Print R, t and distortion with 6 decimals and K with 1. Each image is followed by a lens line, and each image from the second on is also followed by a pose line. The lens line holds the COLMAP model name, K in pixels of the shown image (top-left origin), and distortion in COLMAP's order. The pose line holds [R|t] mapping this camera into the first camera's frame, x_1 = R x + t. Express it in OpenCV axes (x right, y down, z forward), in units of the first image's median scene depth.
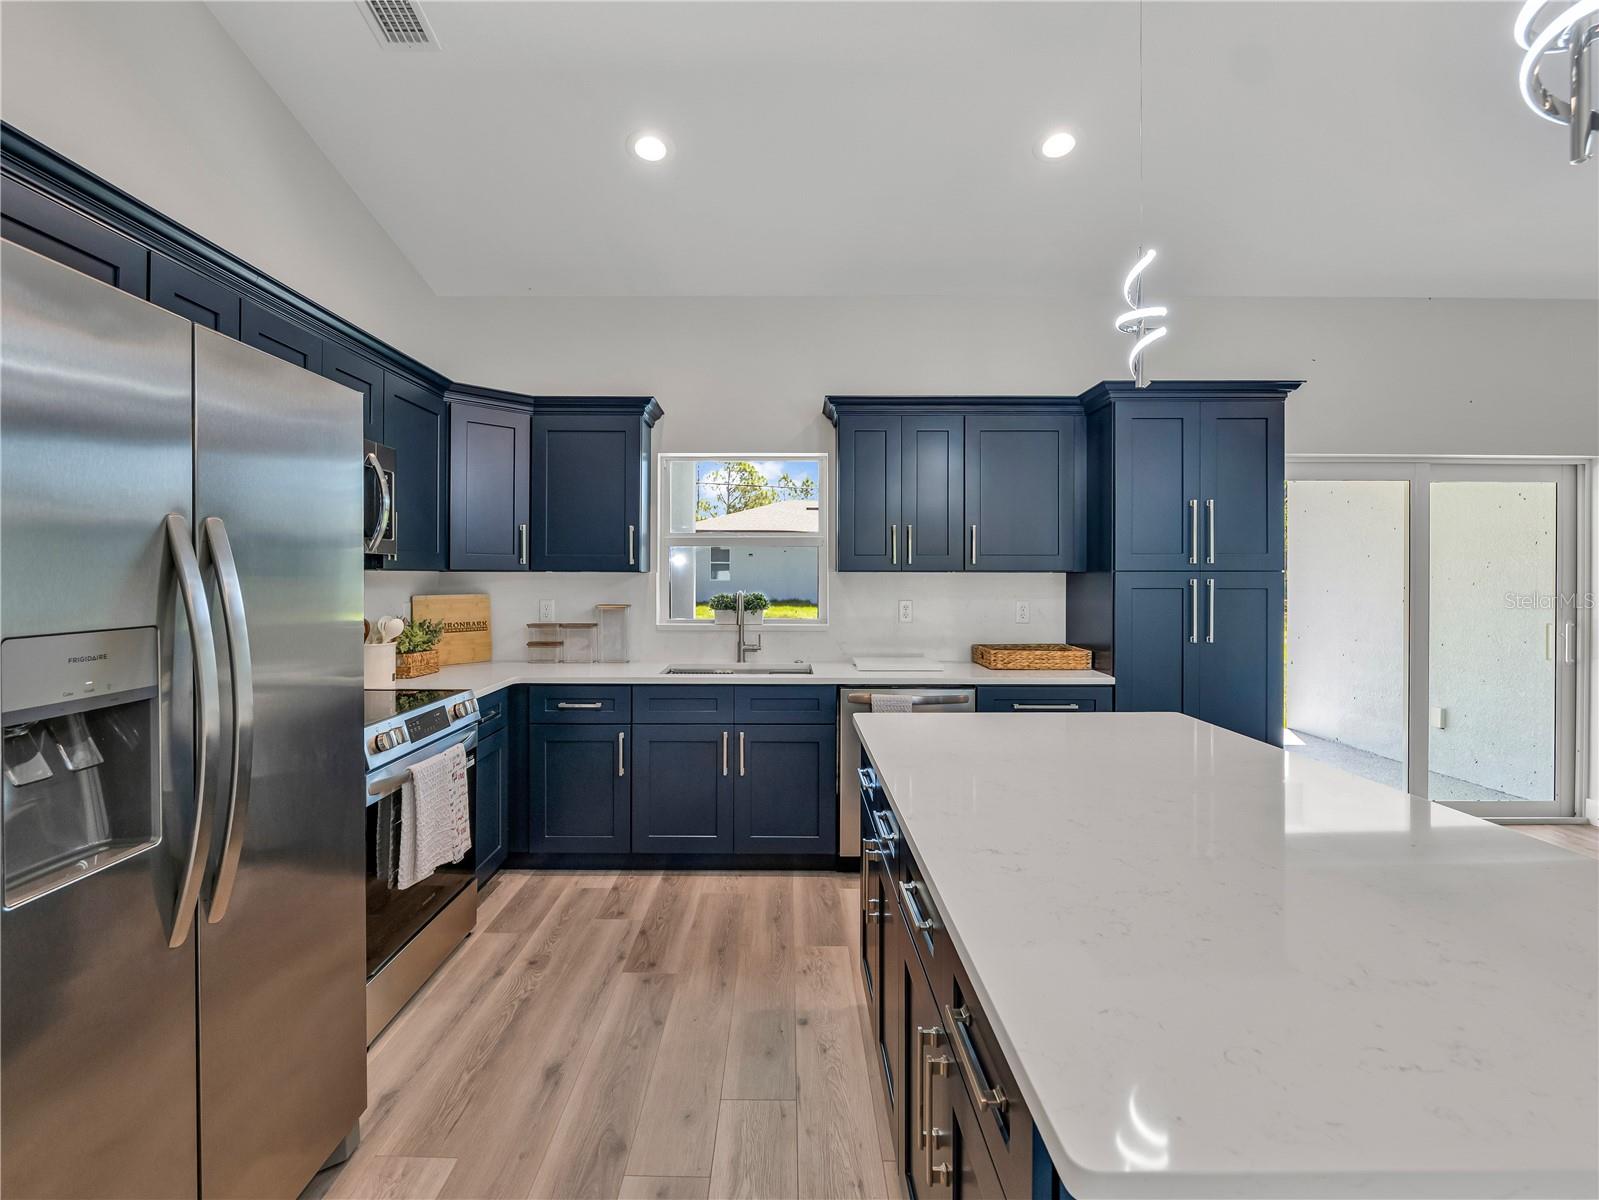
lens RADIAL K [[755.9, 0, 805.0], [0, 755.9, 578.0], [0, 0, 1]] dist [-0.000537, -0.000099]
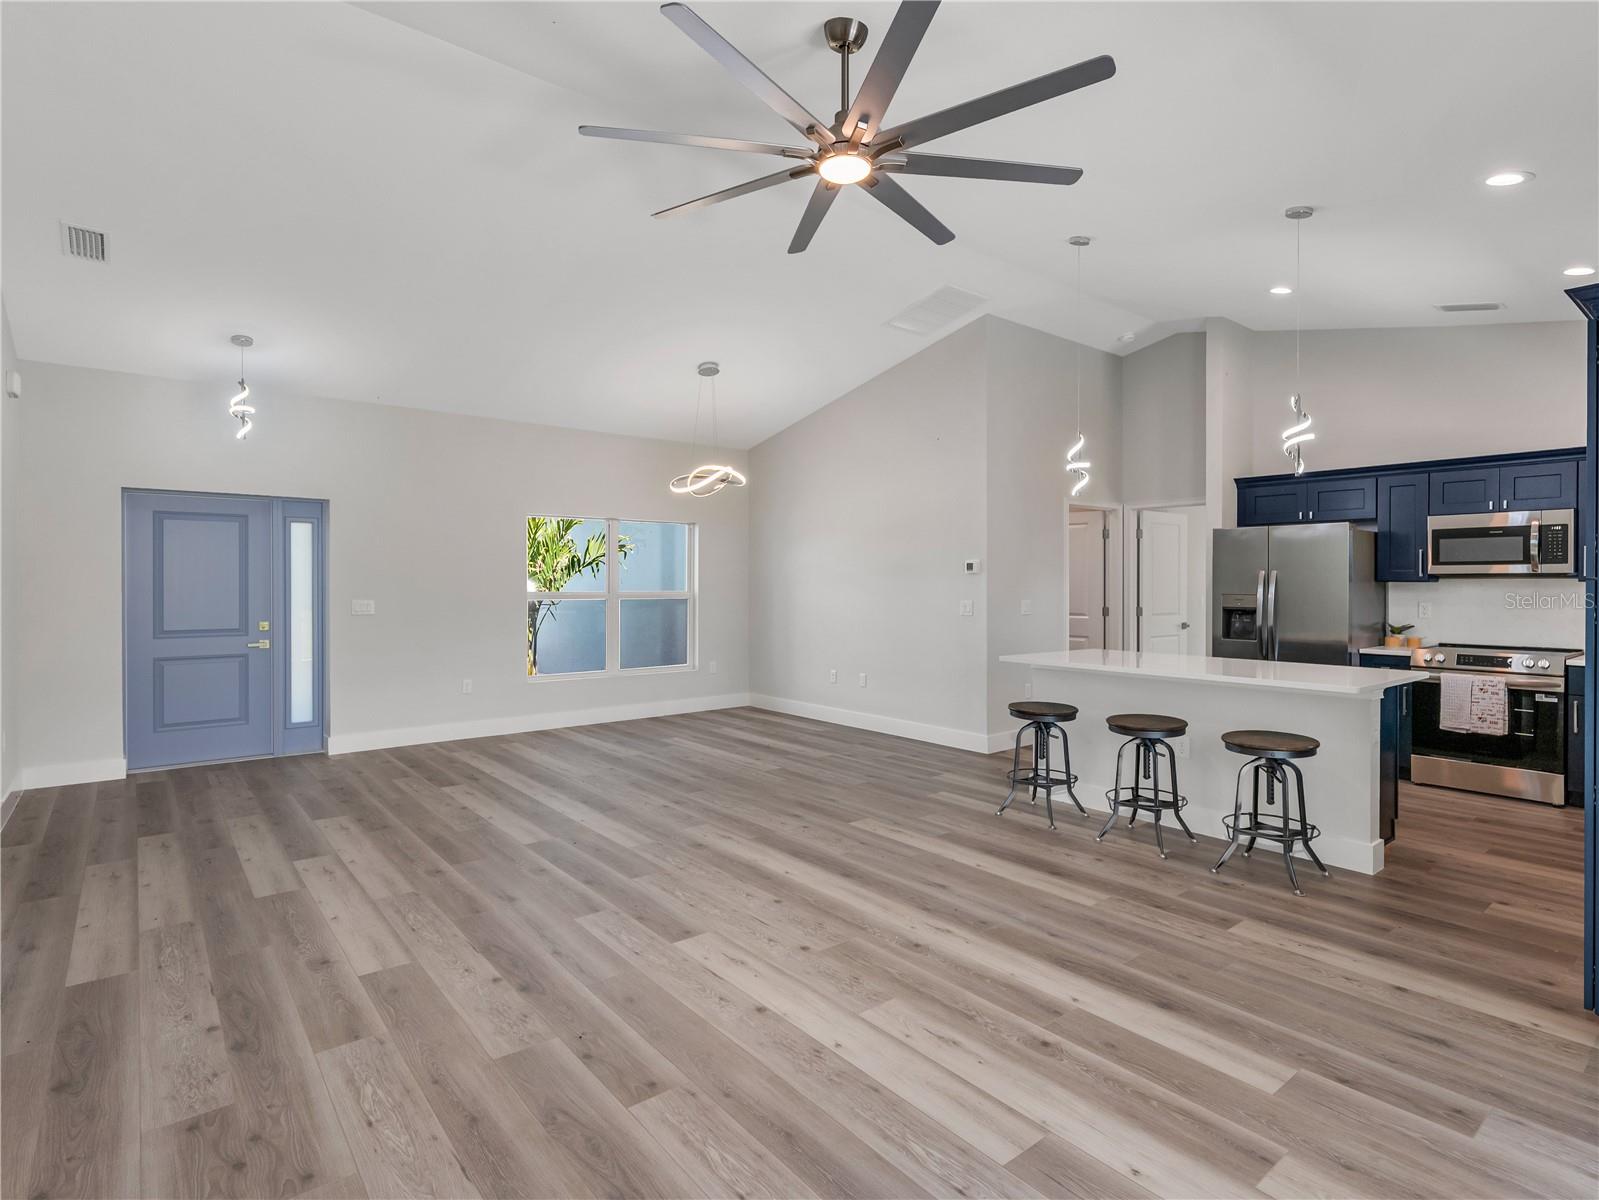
lens RADIAL K [[890.0, 0, 810.7], [0, 890.0, 588.0], [0, 0, 1]] dist [-0.001523, 0.000134]
pose [[-0.757577, 0.000004, -0.652746, 1.514993], [-0.006986, 0.999943, 0.008114, -0.000803], [0.652708, 0.010707, -0.757534, 1.053286]]
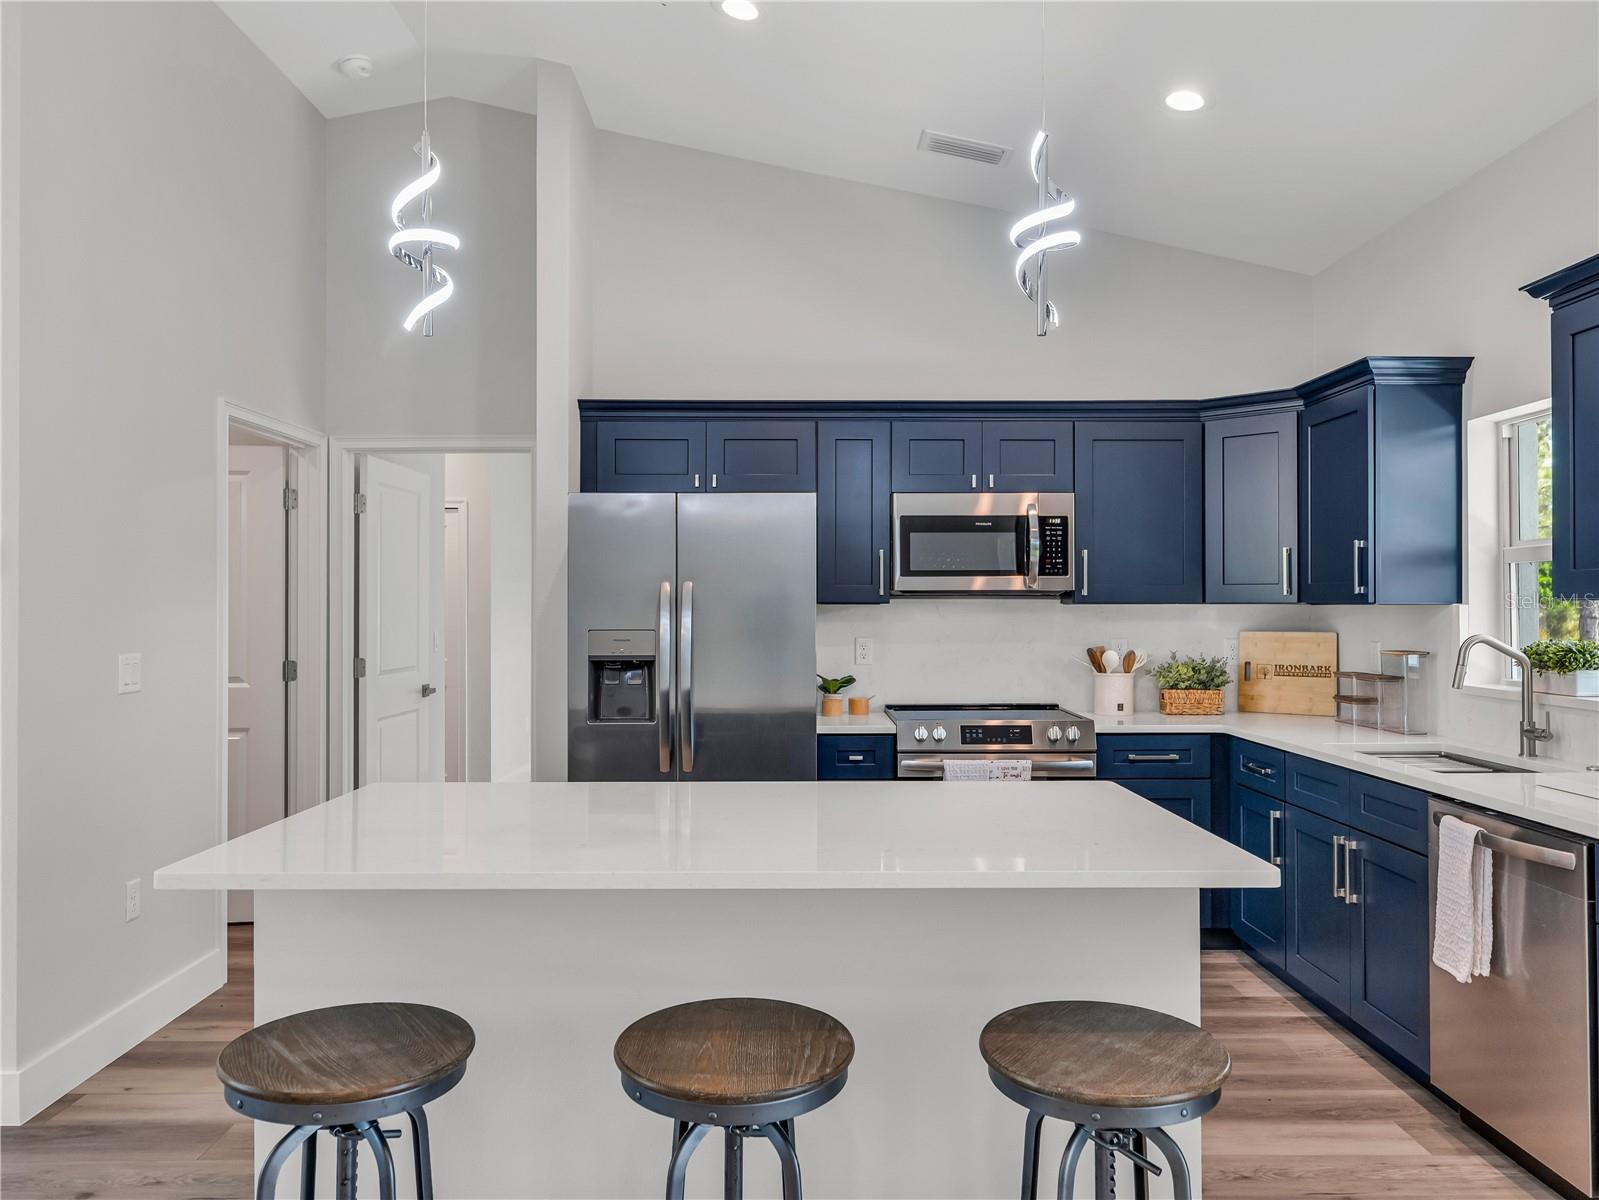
lens RADIAL K [[1205.3, 0, 824.3], [0, 1205.3, 590.7], [0, 0, 1]] dist [0.004296, 0.000355]
pose [[0.008114, -0.017266, -0.999818, 0.902119], [-0.004698, 0.999839, -0.017304, 0.001920], [0.999956, 0.004837, 0.008032, 0.472868]]
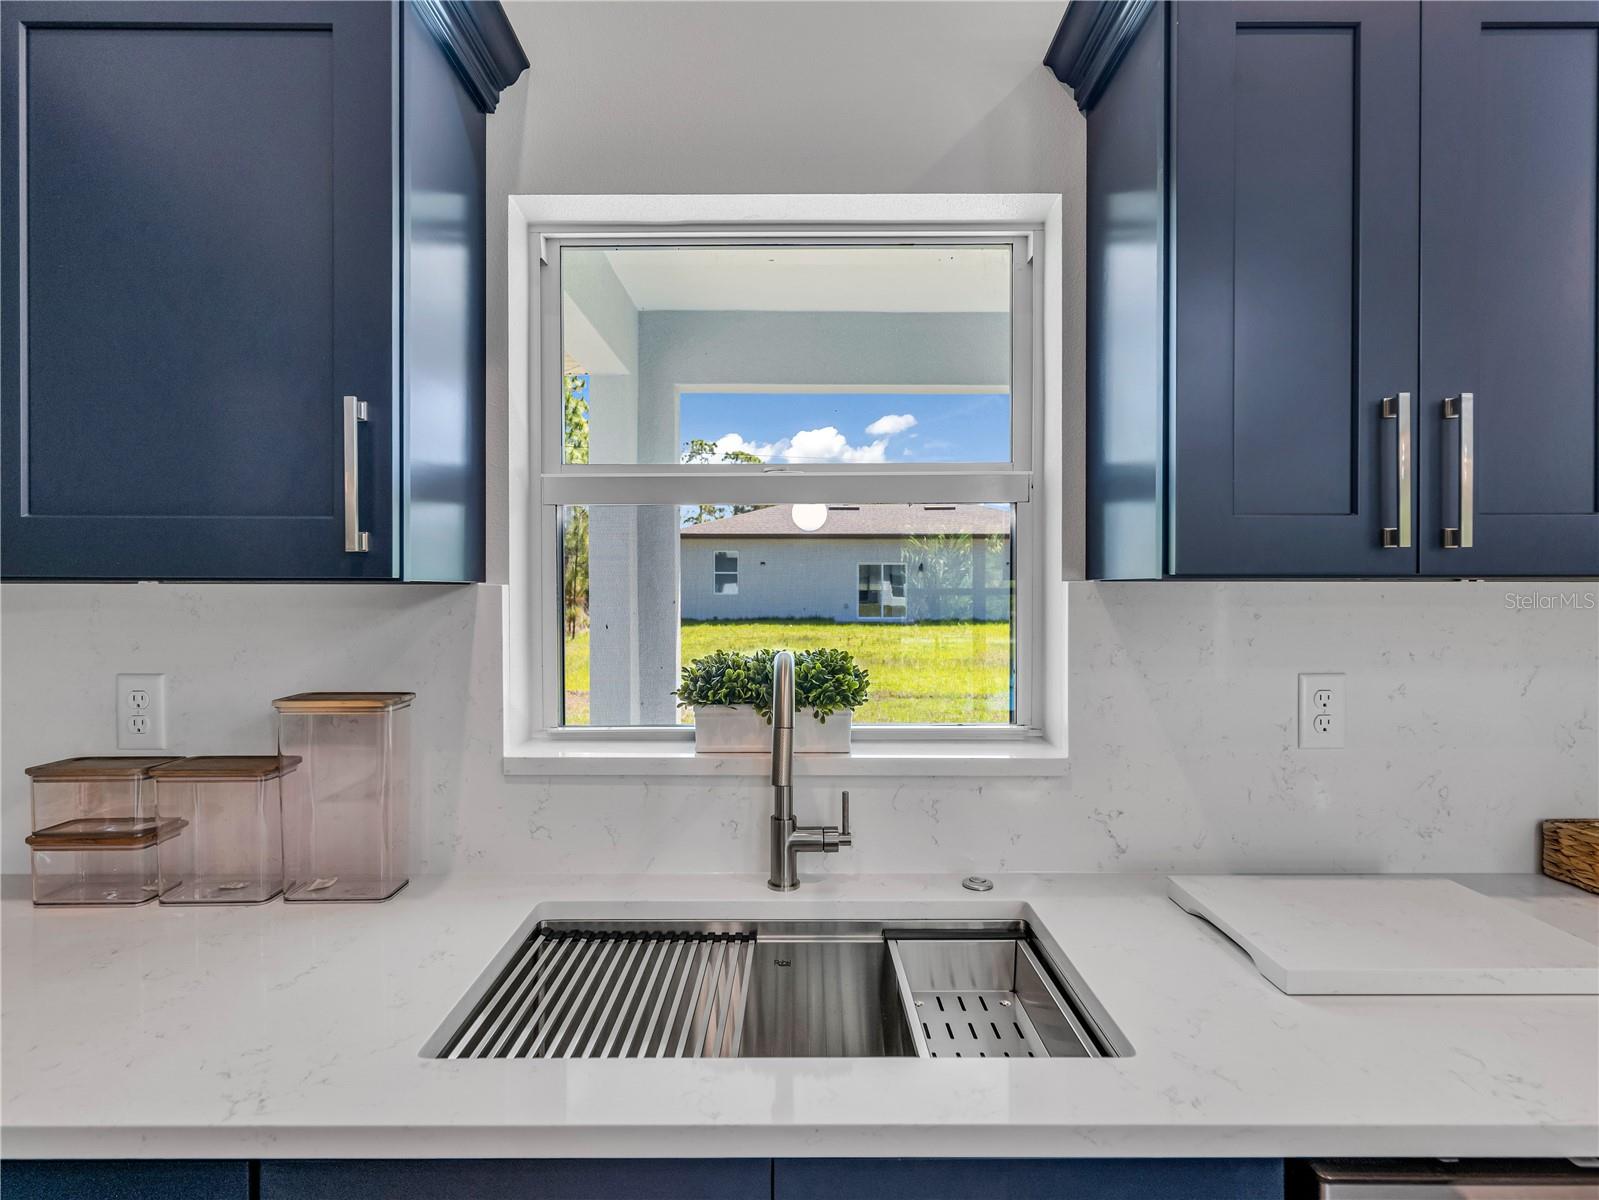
lens RADIAL K [[855.4, 0, 809.2], [0, 855.4, 589.5], [0, 0, 1]] dist [0.001217, 0.000369]
pose [[0.999870, -0.003465, -0.015728, -0.073101], [0.003441, 0.999993, -0.001599, -0.004401], [0.015734, 0.001545, 0.999875, 0.706575]]
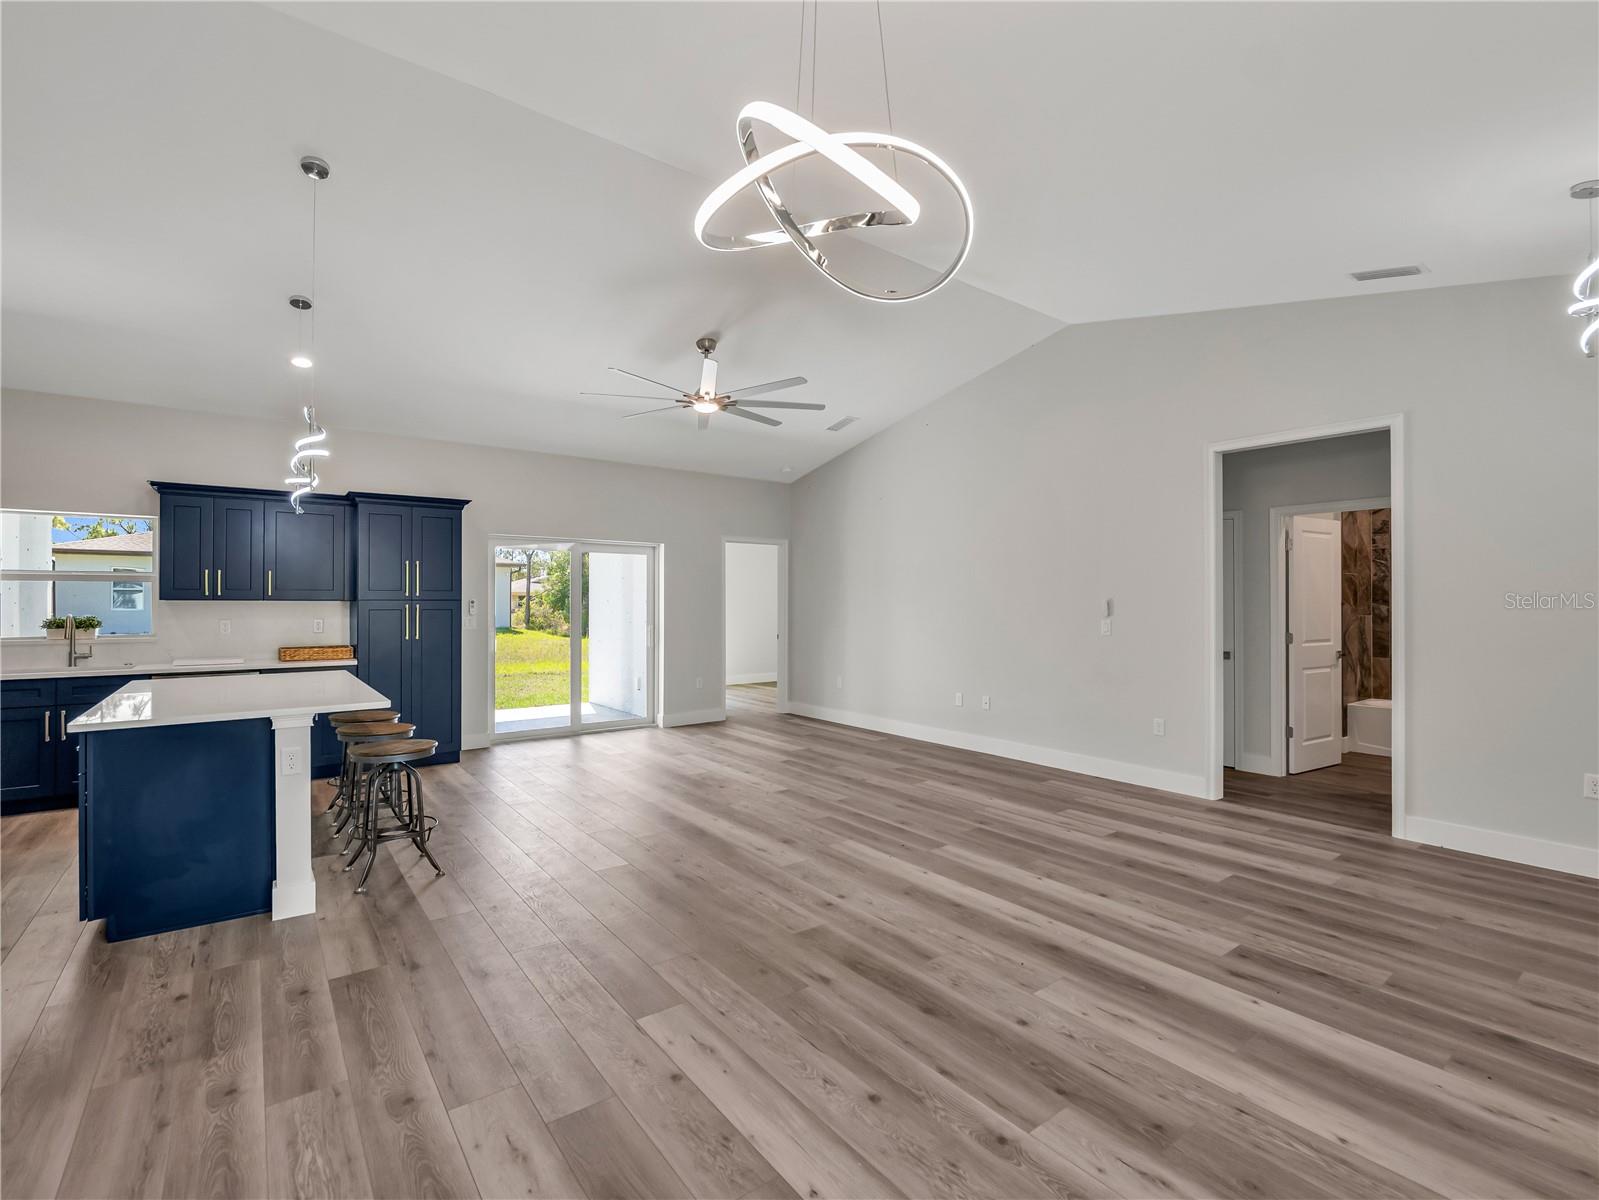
lens RADIAL K [[710.2, 0, 792.2], [0, 710.2, 595.0], [0, 0, 1]] dist [-0.031389, 0.005129]
pose [[0.789698, 0.003333, 0.613487, 0.186337], [0.006346, 0.999887, -0.013601, 0.007948], [-0.613463, 0.014634, 0.789588, -0.820187]]
